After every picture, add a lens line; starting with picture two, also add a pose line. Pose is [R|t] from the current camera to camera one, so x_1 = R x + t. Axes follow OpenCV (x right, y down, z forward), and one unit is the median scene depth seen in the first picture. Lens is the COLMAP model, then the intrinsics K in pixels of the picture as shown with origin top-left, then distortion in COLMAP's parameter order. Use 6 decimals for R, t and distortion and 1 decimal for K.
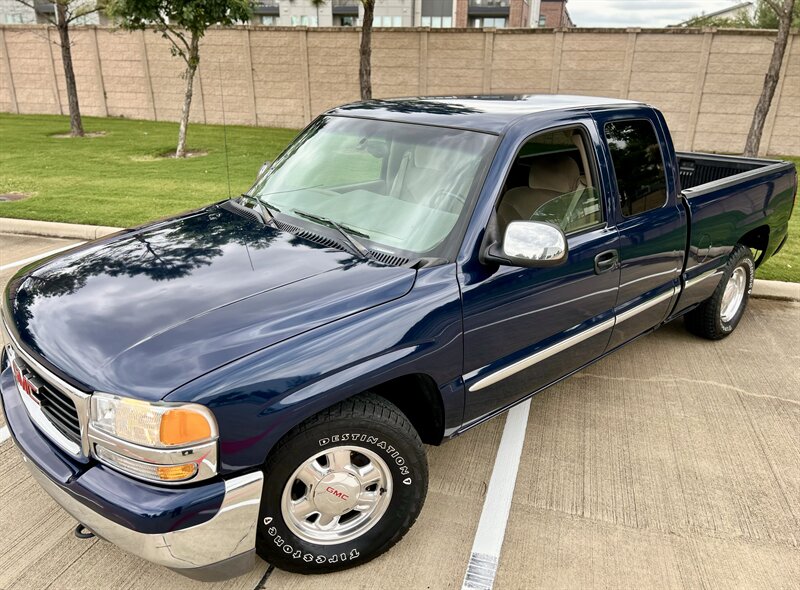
lens RADIAL K [[632.0, 0, 411.7], [0, 632.0, 313.4], [0, 0, 1]] dist [0.035516, -0.034988]
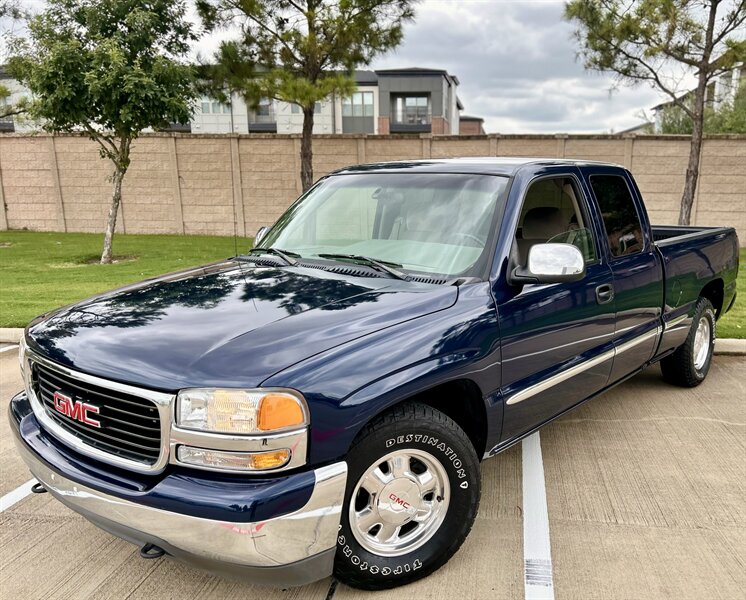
lens RADIAL K [[677.3, 0, 451.2], [0, 677.3, 329.6], [0, 0, 1]] dist [0.049820, -0.060151]
pose [[0.984996, -0.048105, 0.165738, -0.110005], [0.074019, 0.985307, -0.153918, 0.101095], [-0.155899, 0.163876, 0.974084, -0.067312]]
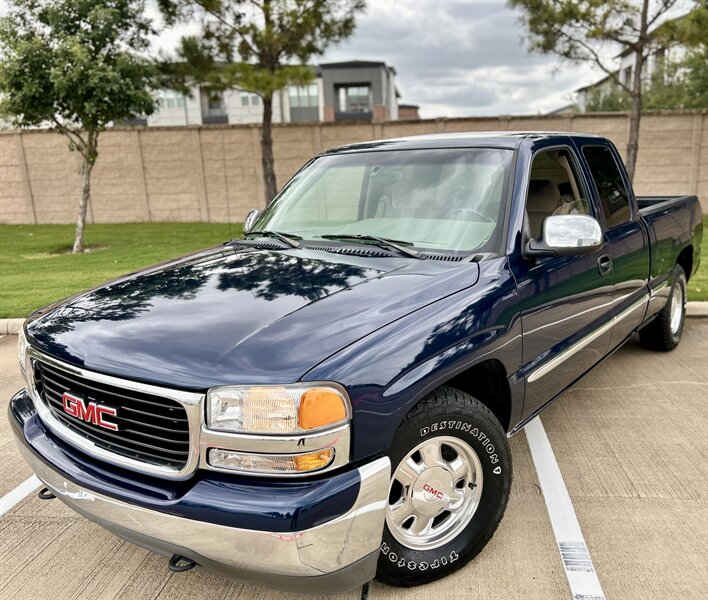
lens RADIAL K [[624.9, 0, 413.4], [0, 624.9, 300.3], [0, 0, 1]] dist [0.044447, -0.048526]
pose [[0.977231, -0.087016, 0.193516, -0.166491], [0.117567, 0.981293, -0.152456, 0.075933], [-0.176629, 0.171736, 0.969180, 0.013108]]
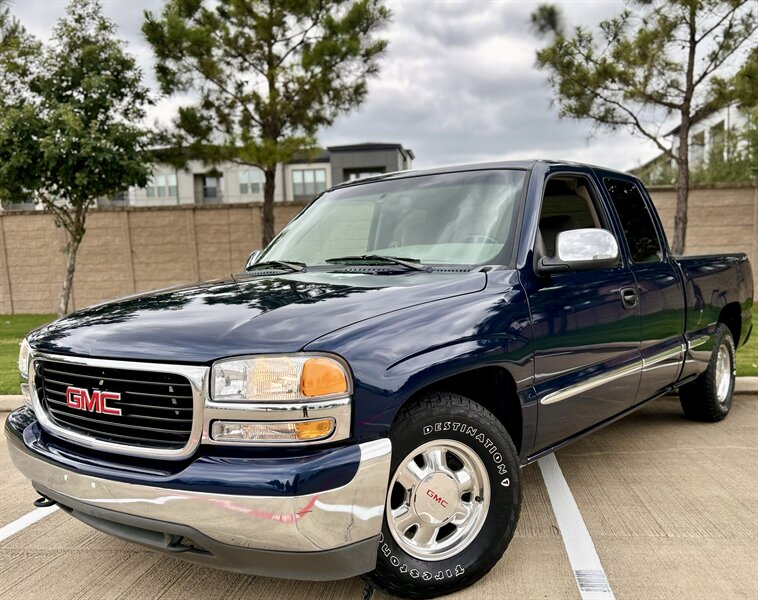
lens RADIAL K [[733.6, 0, 396.0], [0, 733.6, 354.8], [0, 0, 1]] dist [0.049834, -0.064216]
pose [[0.986344, -0.067566, 0.150202, -0.175927], [0.103163, 0.964362, -0.243647, 0.182603], [-0.128387, 0.255815, 0.958163, -0.042546]]
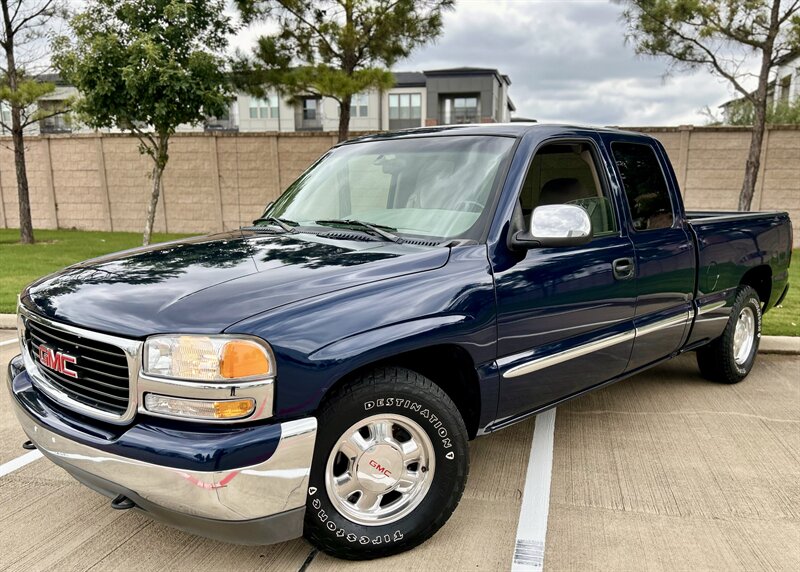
lens RADIAL K [[700.5, 0, 426.7], [0, 700.5, 347.0], [0, 0, 1]] dist [0.043306, -0.046145]
pose [[0.997561, -0.030259, 0.062899, -0.058445], [0.039547, 0.987572, -0.152110, 0.144336], [-0.057515, 0.154226, 0.986360, -0.051665]]
